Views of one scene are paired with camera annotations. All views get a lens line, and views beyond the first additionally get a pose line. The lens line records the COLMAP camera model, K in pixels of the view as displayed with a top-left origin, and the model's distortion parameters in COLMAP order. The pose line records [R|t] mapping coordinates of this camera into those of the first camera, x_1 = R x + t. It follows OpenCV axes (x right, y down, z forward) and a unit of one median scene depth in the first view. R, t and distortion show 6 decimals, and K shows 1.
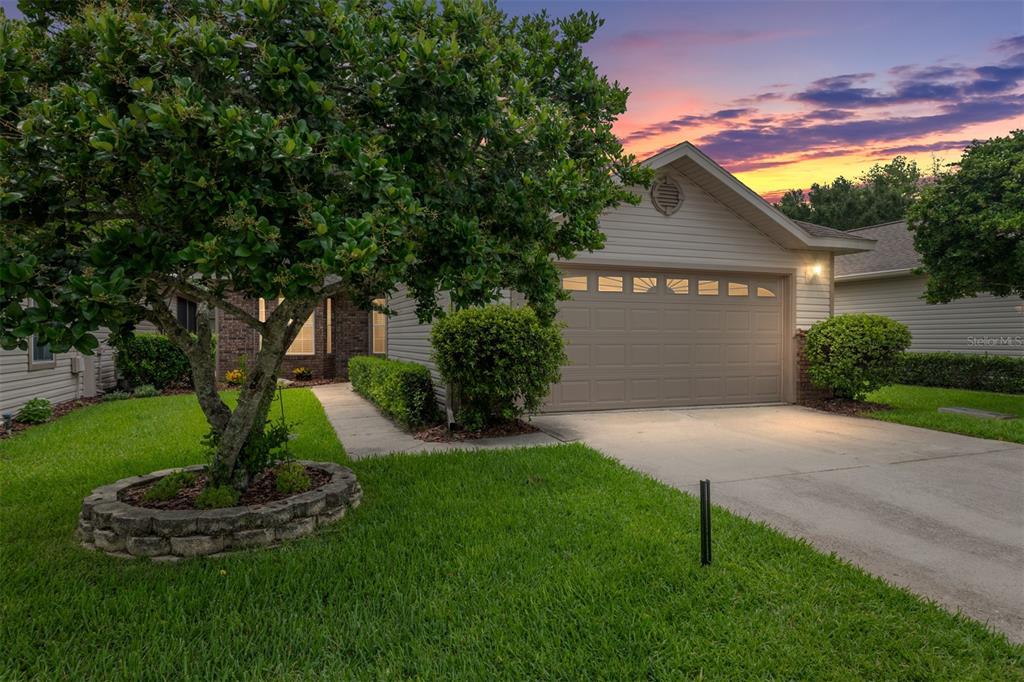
lens RADIAL K [[586.1, 0, 508.5], [0, 586.1, 342.6], [0, 0, 1]] dist [0.002724, 0.001001]
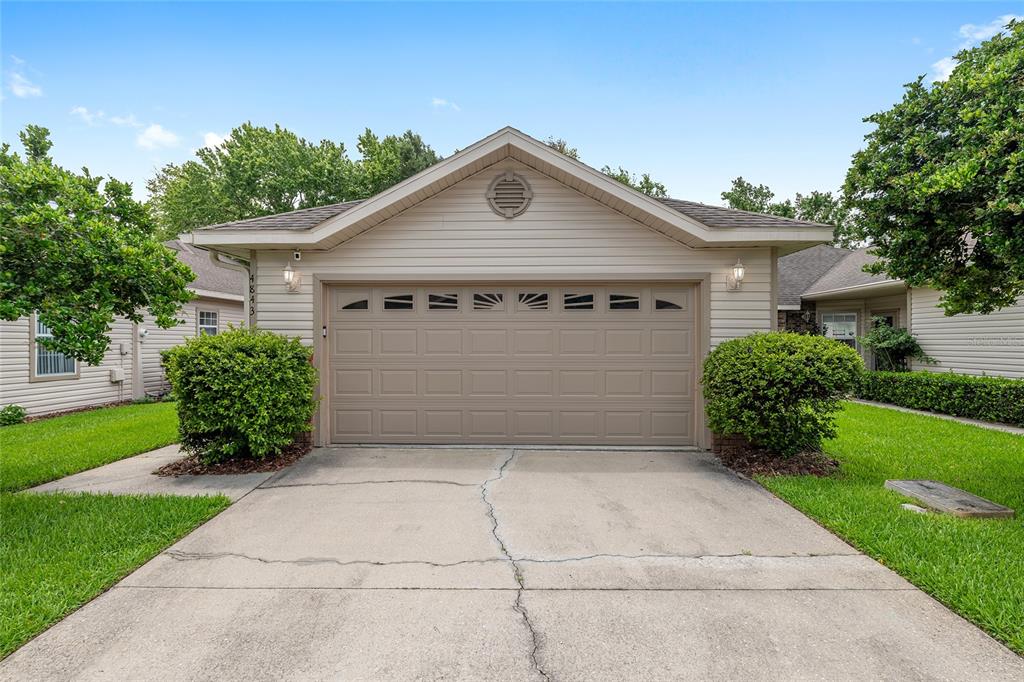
lens RADIAL K [[507.0, 0, 507.5], [0, 507.0, 343.7], [0, 0, 1]] dist [0.001167, 0.000449]
pose [[0.929862, 0.001415, -0.367907, 0.516918], [-0.002728, 0.999992, -0.003048, -0.032904], [0.367900, 0.003838, 0.929858, 0.309307]]
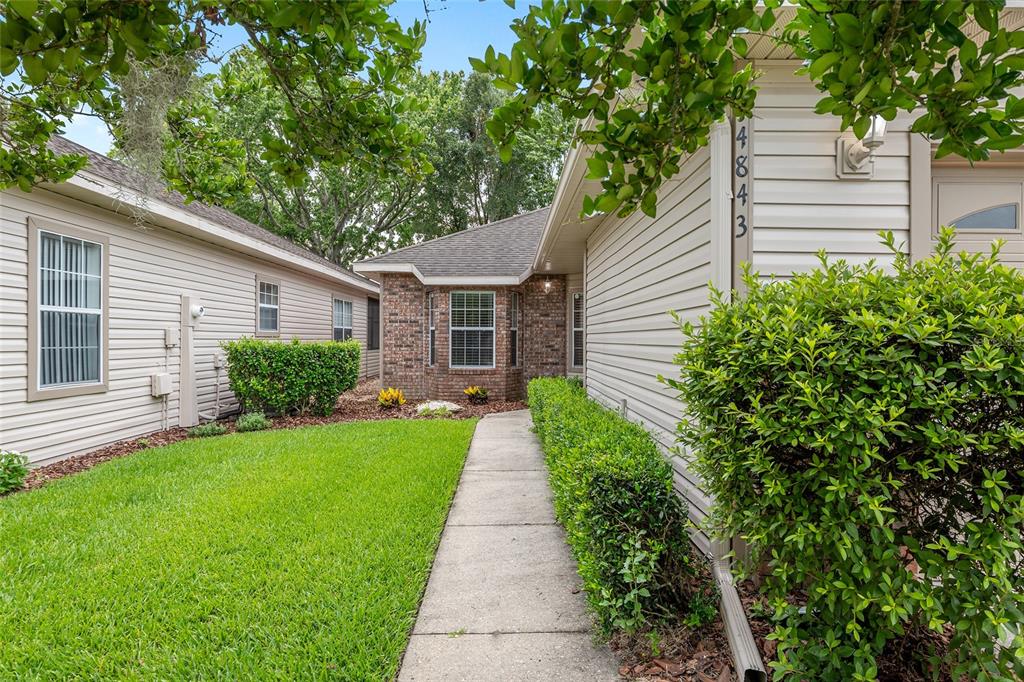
lens RADIAL K [[586.1, 0, 511.7], [0, 586.1, 342.5], [0, 0, 1]] dist [0.002724, 0.001001]
pose [[0.936811, 0.008225, -0.349740, -0.082190], [-0.009743, 0.999949, -0.002580, -0.018565], [0.349701, 0.005825, 0.936843, 0.519132]]
